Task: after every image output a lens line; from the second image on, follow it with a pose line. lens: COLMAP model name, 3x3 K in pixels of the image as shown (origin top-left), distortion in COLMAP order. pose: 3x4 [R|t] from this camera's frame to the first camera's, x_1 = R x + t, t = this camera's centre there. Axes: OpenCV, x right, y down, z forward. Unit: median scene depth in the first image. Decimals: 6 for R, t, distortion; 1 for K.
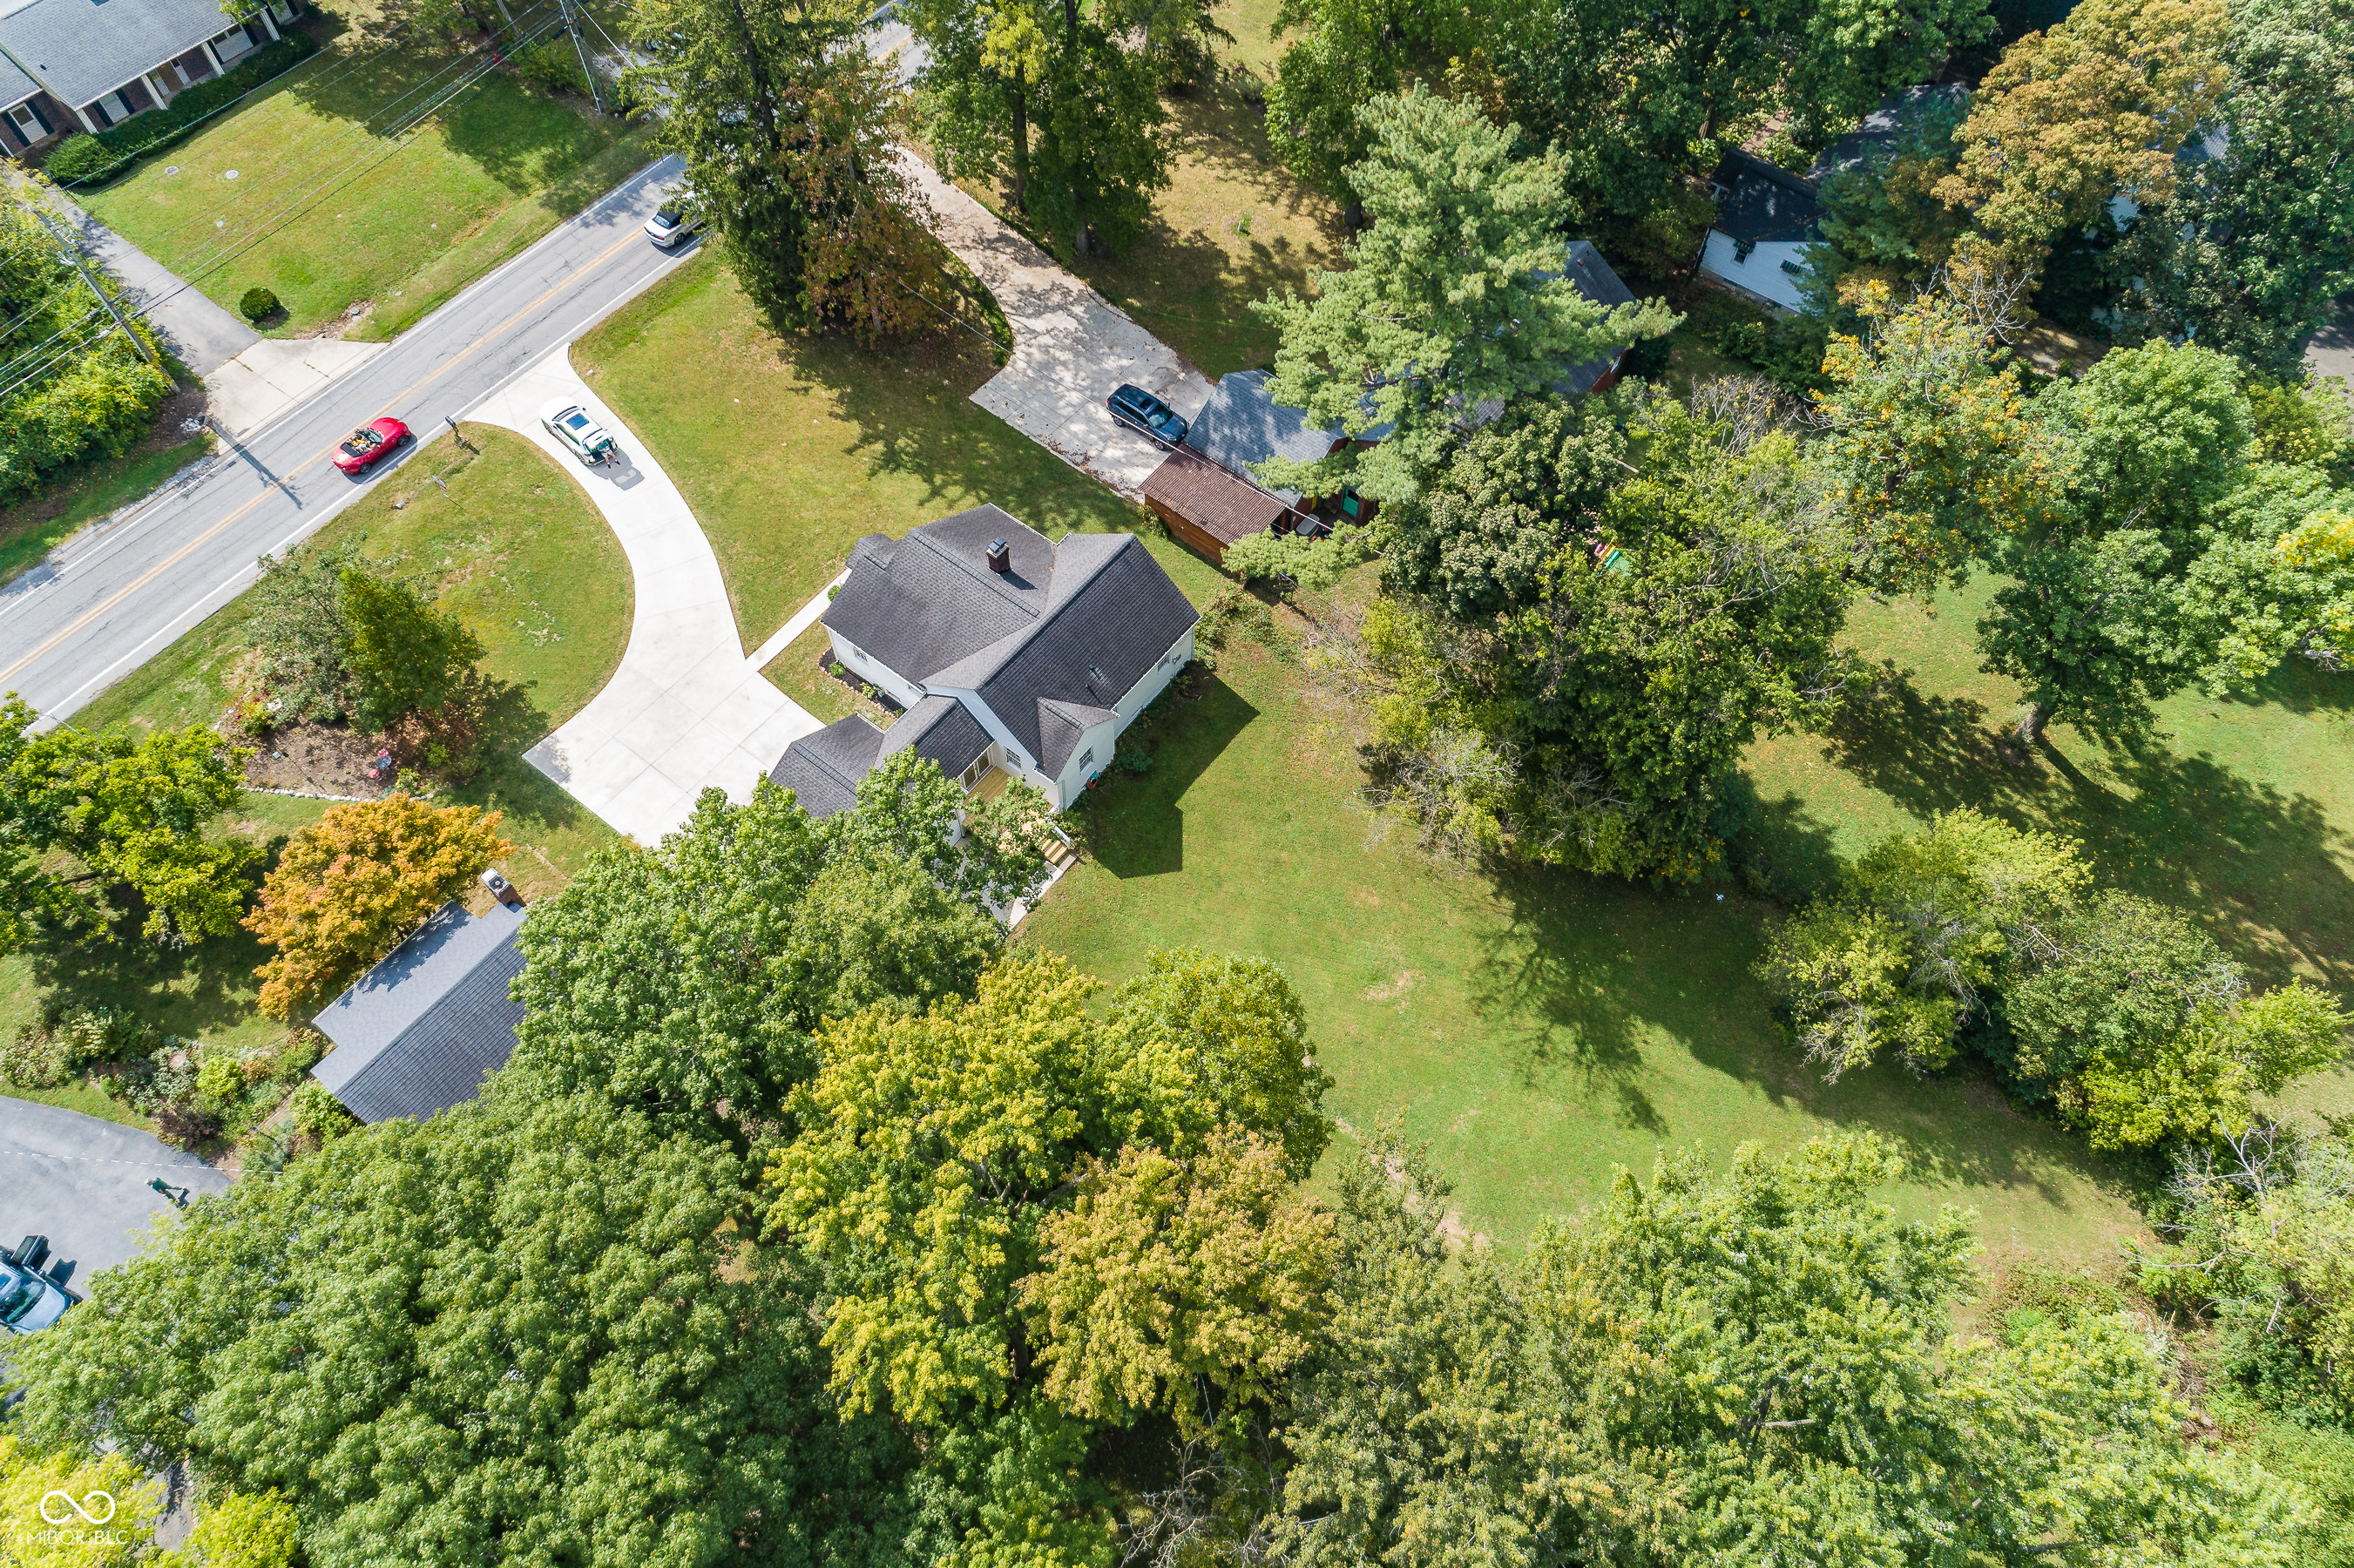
lens RADIAL K [[1596.3, 0, 1177.0], [0, 1596.3, 784.0], [0, 0, 1]] dist [0.040477, 0.003093]
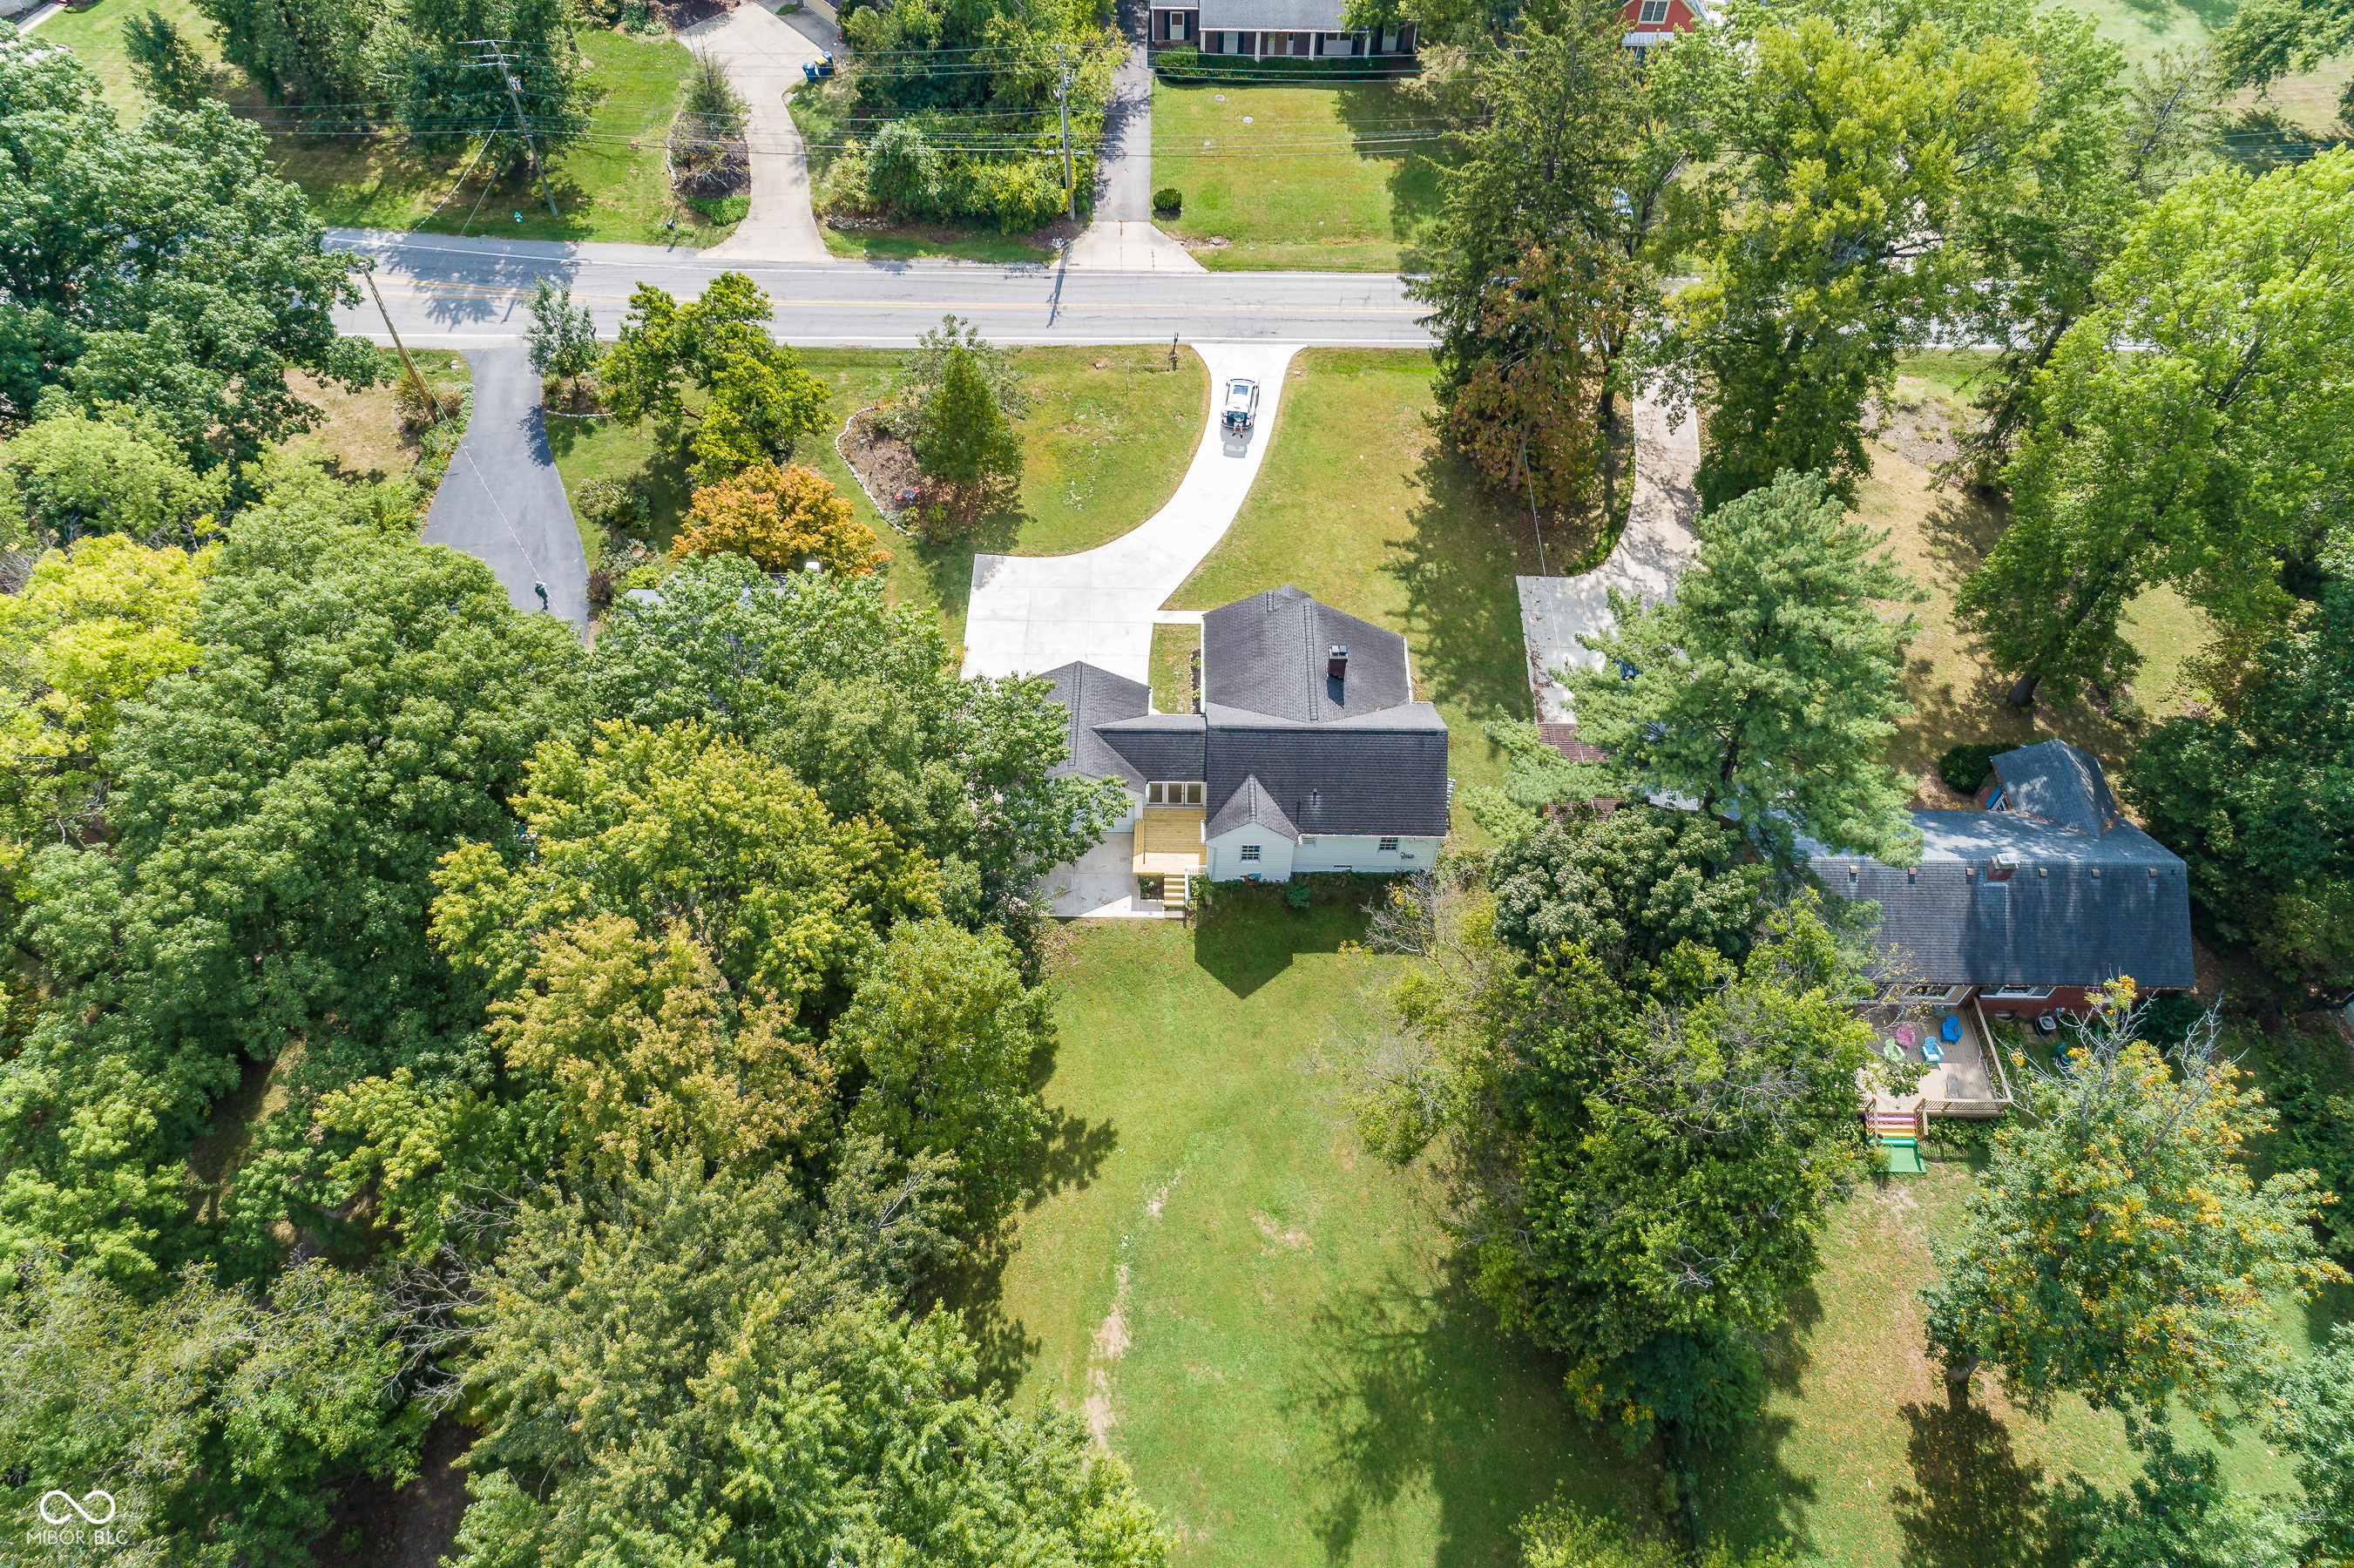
lens RADIAL K [[1604.9, 0, 1151.7], [0, 1604.9, 761.8], [0, 0, 1]] dist [0.044364, 0.001919]
pose [[0.603528, 0.630064, -0.488644, 0.330104], [-0.685350, 0.723127, 0.085927, -0.091151], [0.407491, 0.283033, 0.868242, 0.051131]]
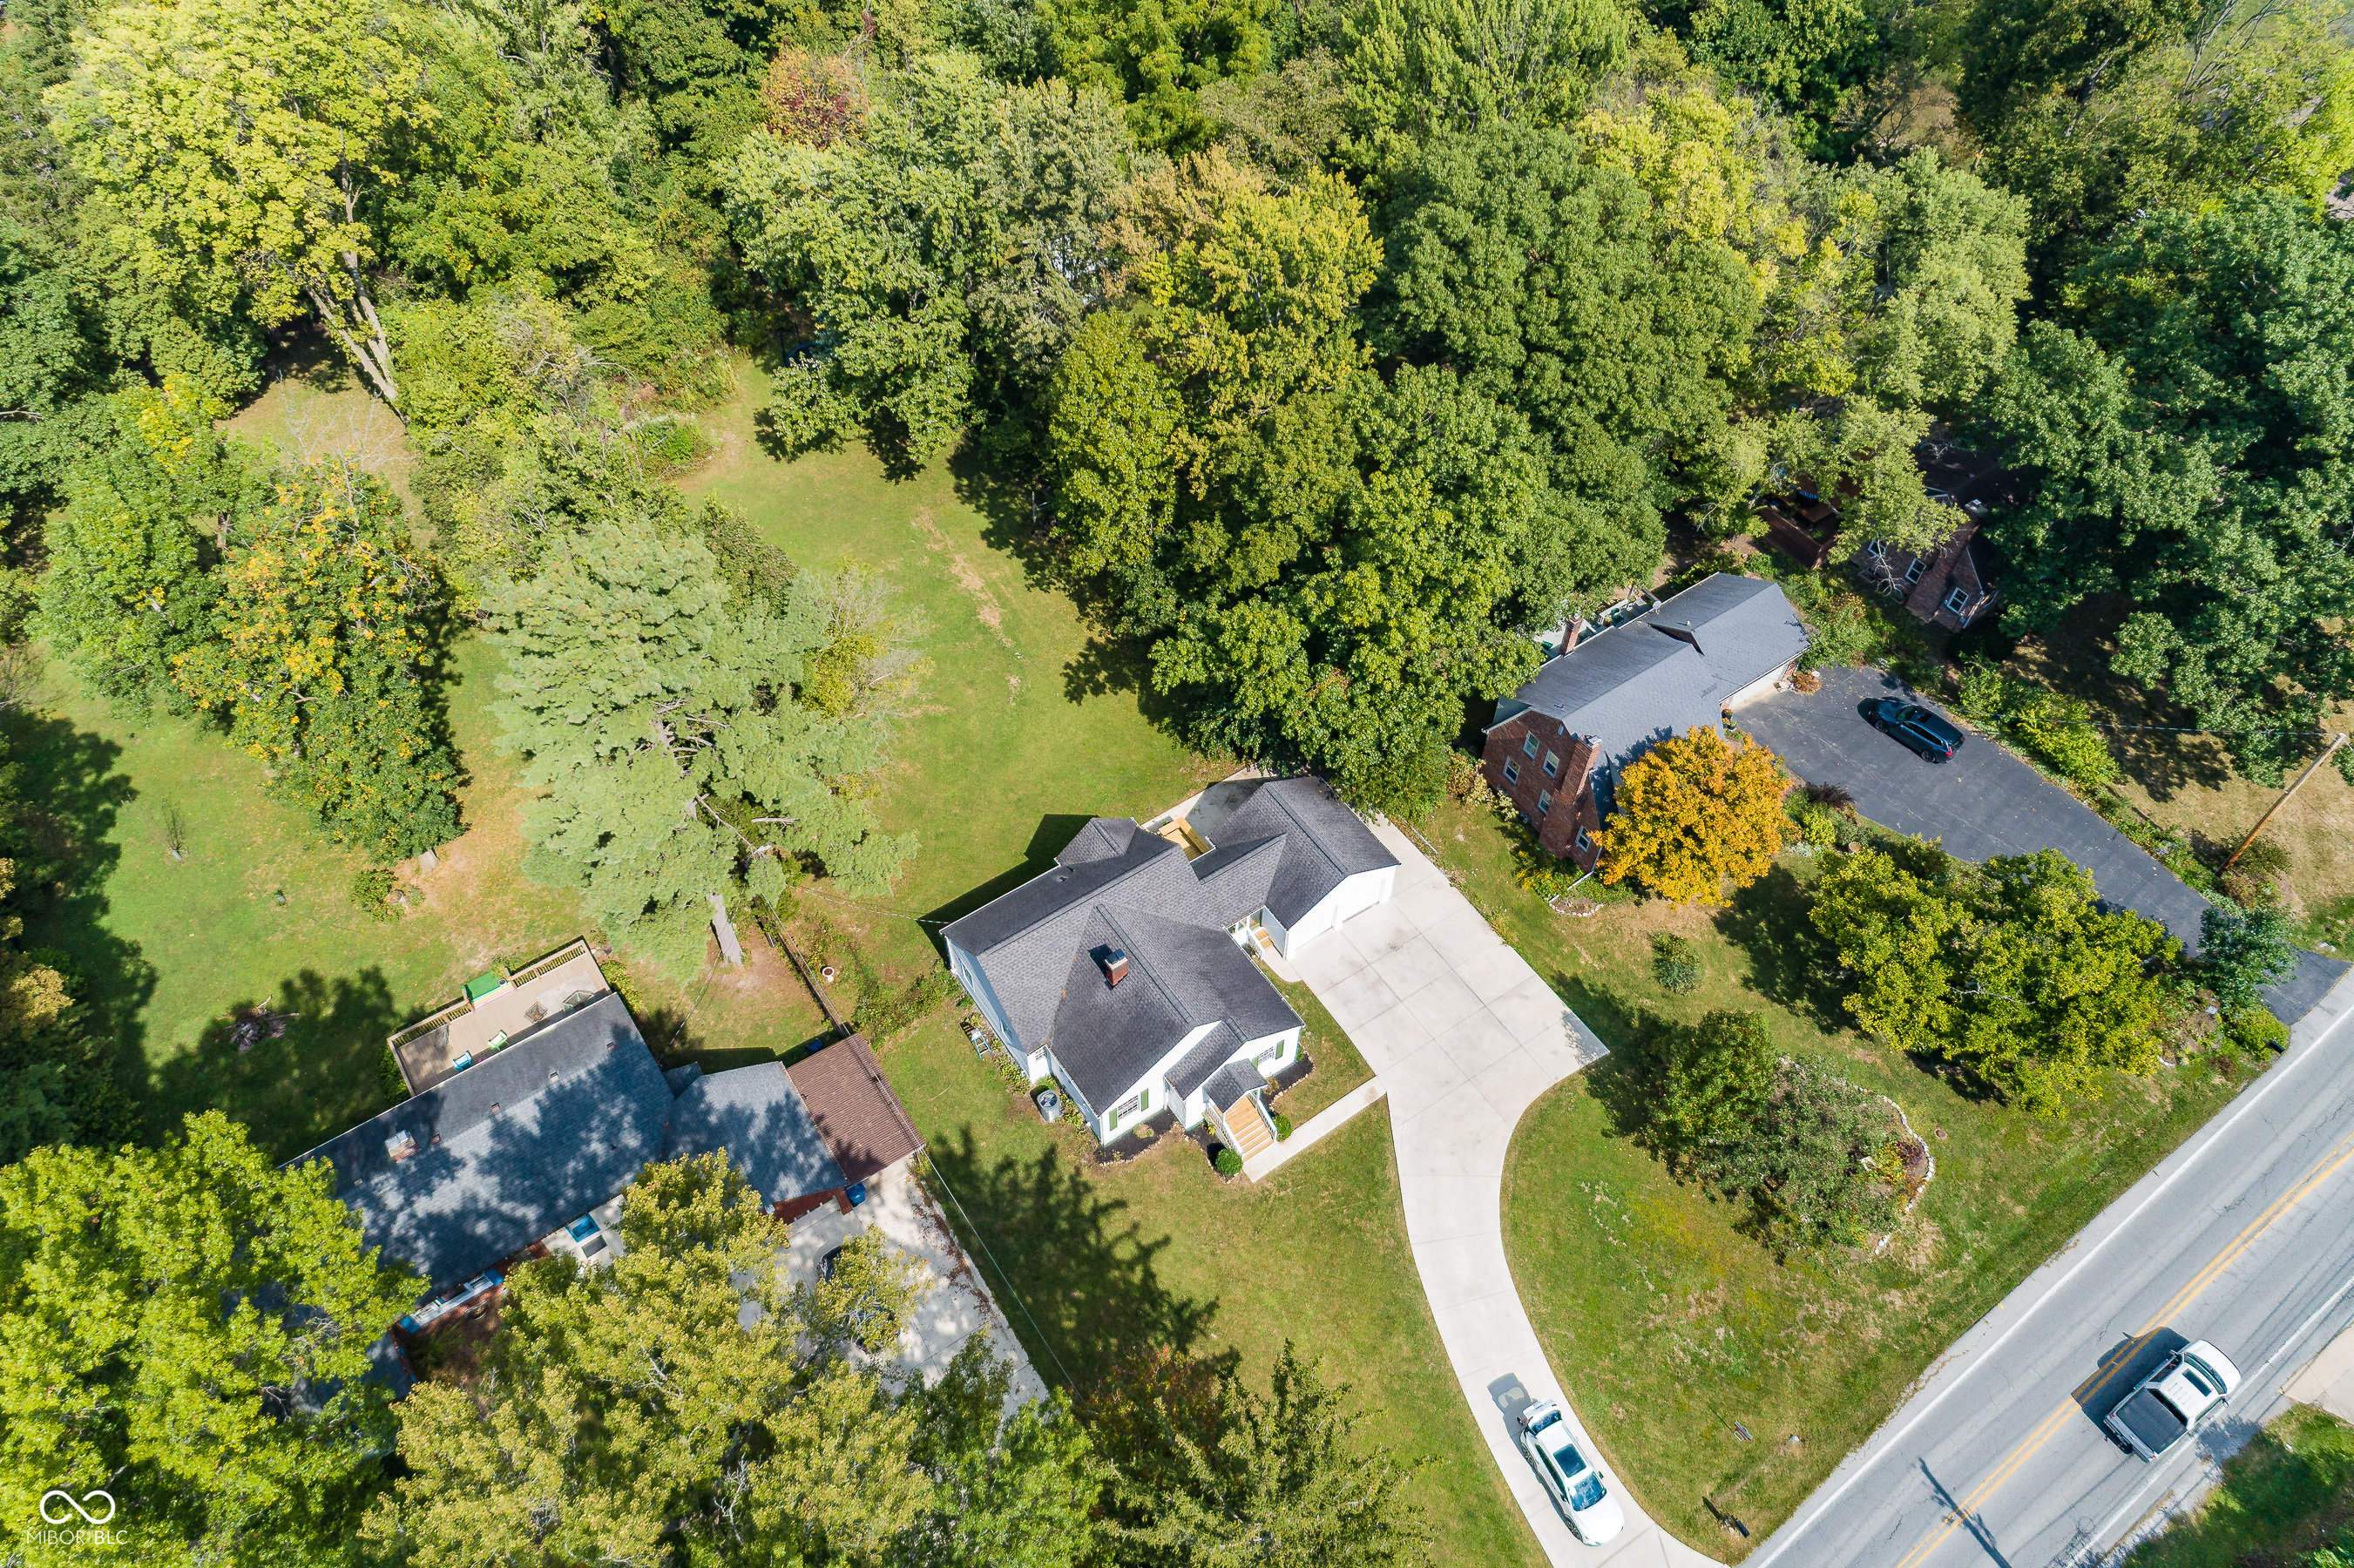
lens RADIAL K [[1596.3, 0, 1177.0], [0, 1596.3, 784.0], [0, 0, 1]] dist [0.040477, 0.003093]
pose [[-0.954774, -0.239315, 0.176451, -0.263102], [0.249680, -0.323067, 0.912846, -0.887851], [-0.161452, 0.915618, 0.368208, 0.477051]]
